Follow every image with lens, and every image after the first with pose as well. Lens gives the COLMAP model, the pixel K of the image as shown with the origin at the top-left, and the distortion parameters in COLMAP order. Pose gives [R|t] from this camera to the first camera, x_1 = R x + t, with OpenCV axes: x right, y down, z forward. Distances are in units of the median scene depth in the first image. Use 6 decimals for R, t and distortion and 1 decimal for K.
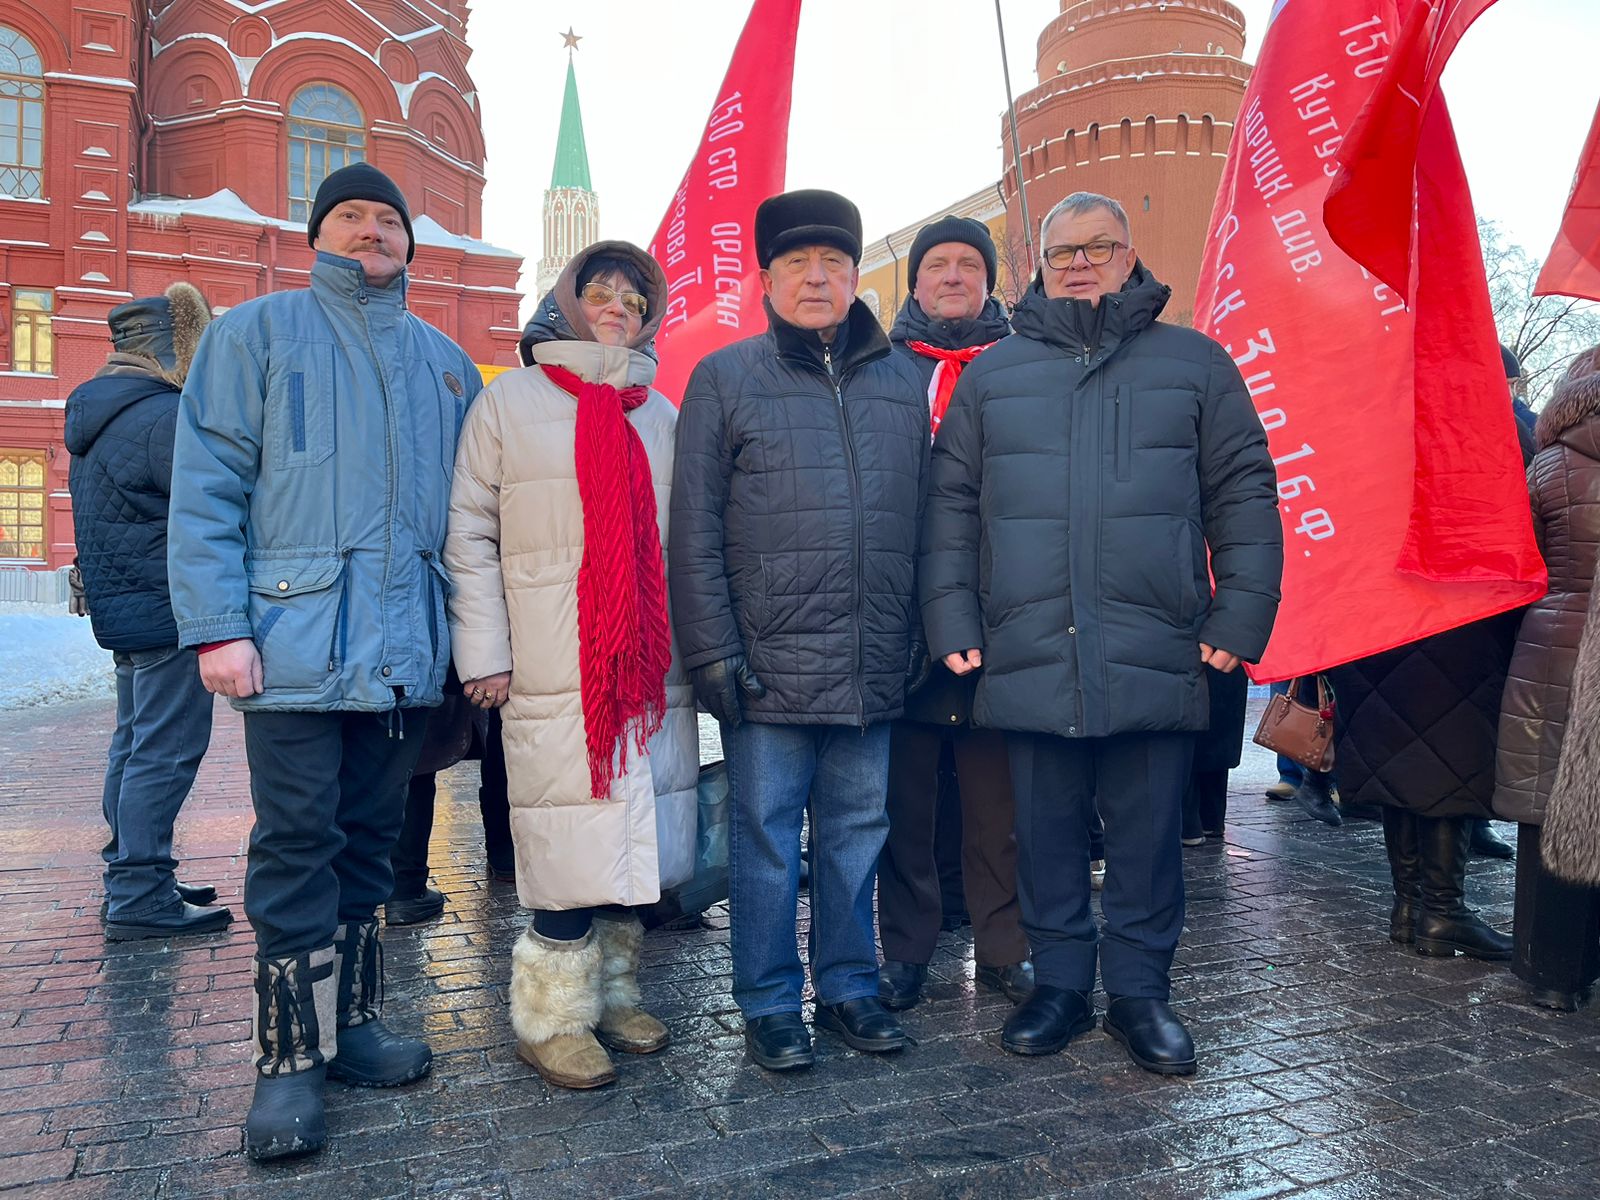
lens RADIAL K [[1229.7, 0, 778.6], [0, 1229.7, 594.7], [0, 0, 1]] dist [0.075249, -0.095275]
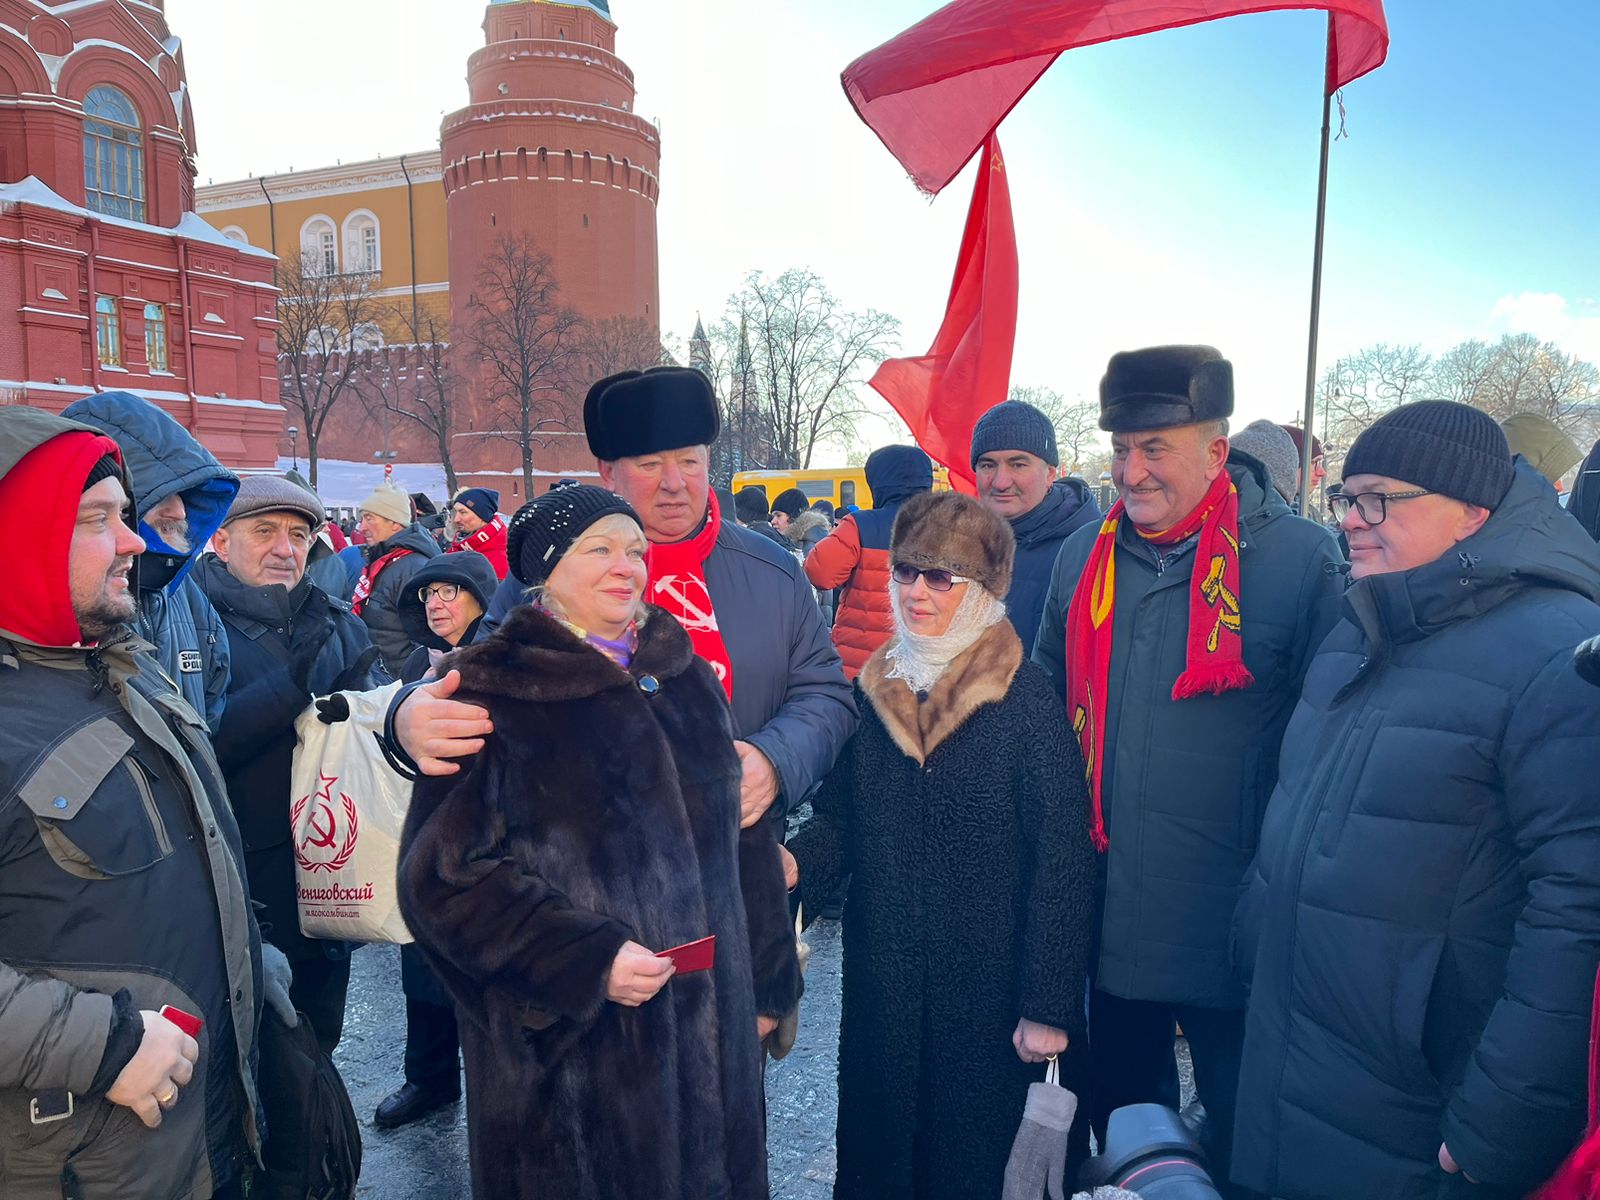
lens RADIAL K [[1229.7, 0, 778.6], [0, 1229.7, 594.7], [0, 0, 1]] dist [0.075249, -0.095275]
pose [[0.799132, -0.047731, 0.599258, -0.567319], [0.010651, 0.997811, 0.065273, -0.025414], [-0.601062, -0.045779, 0.797891, -0.256267]]
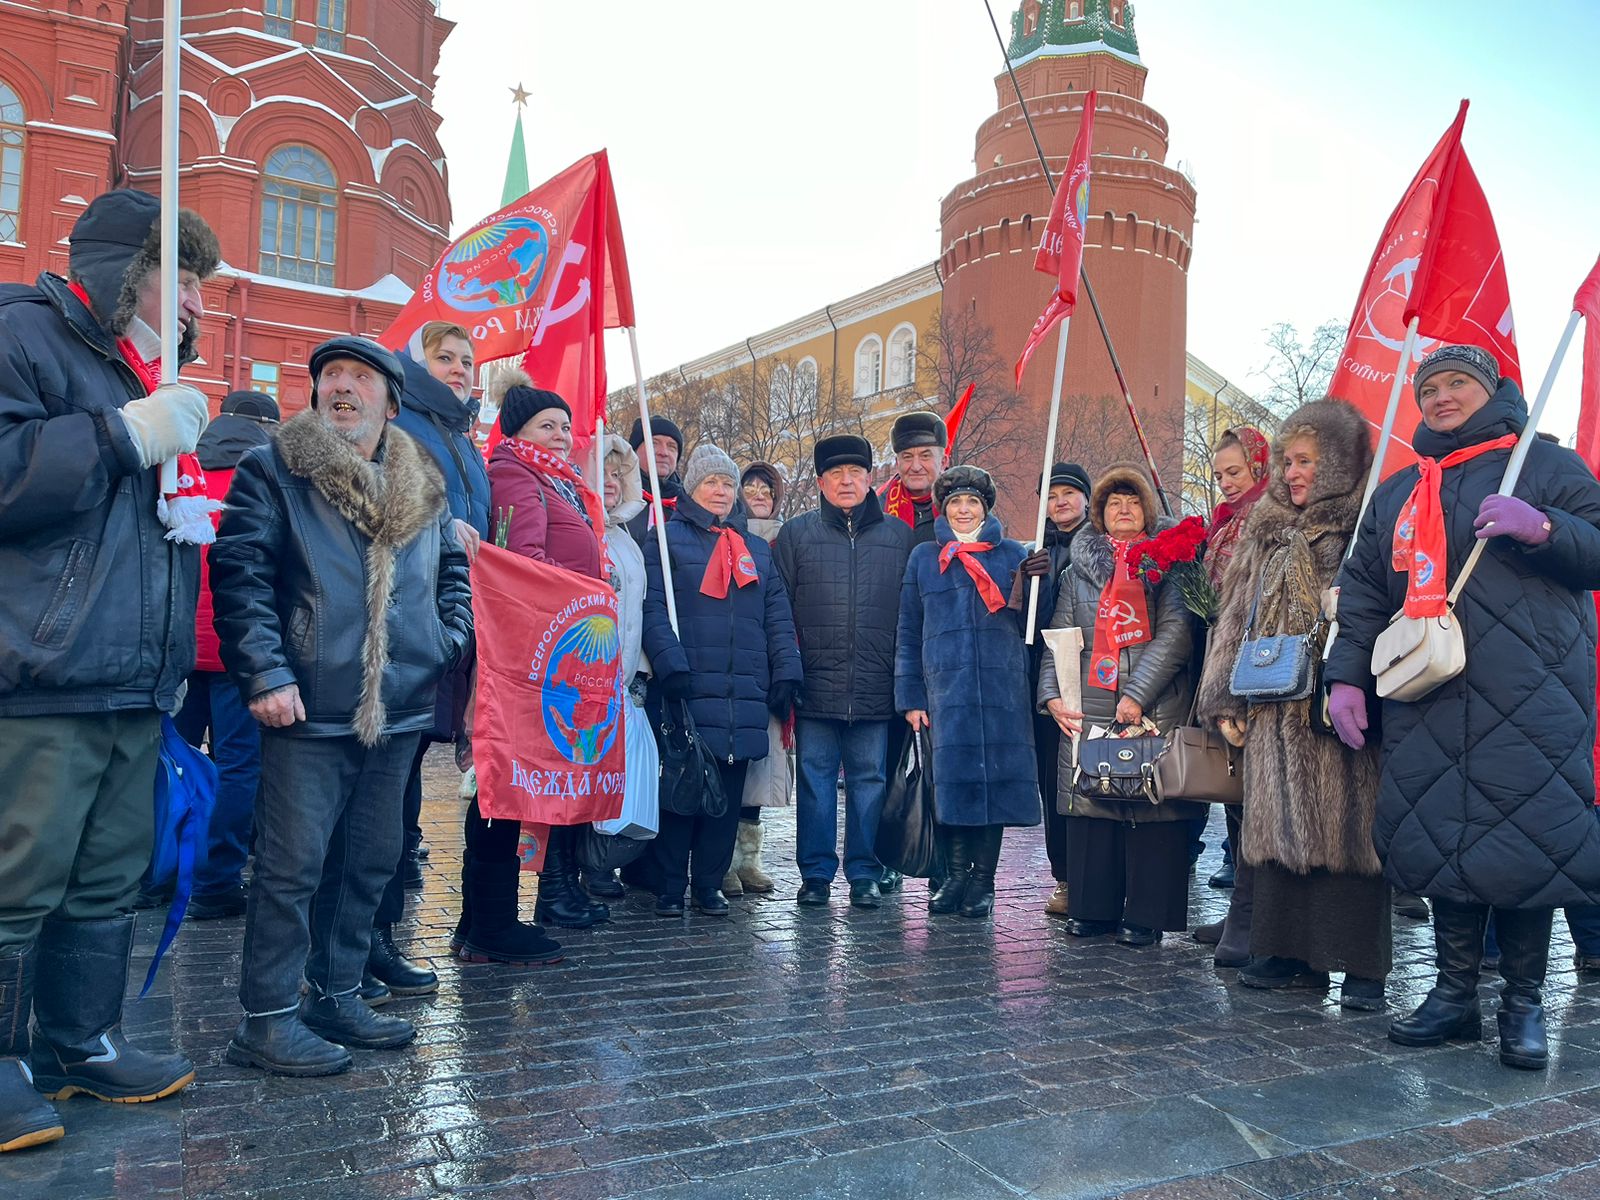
lens RADIAL K [[1235.3, 0, 800.0], [0, 1235.3, 600.0], [0, 0, 1]] dist [0.096562, -0.116811]
pose [[0.996593, 0.035224, 0.074578, -0.013299], [-0.032199, 0.998625, -0.041378, -0.000828], [-0.075933, 0.038835, 0.996356, -0.061846]]
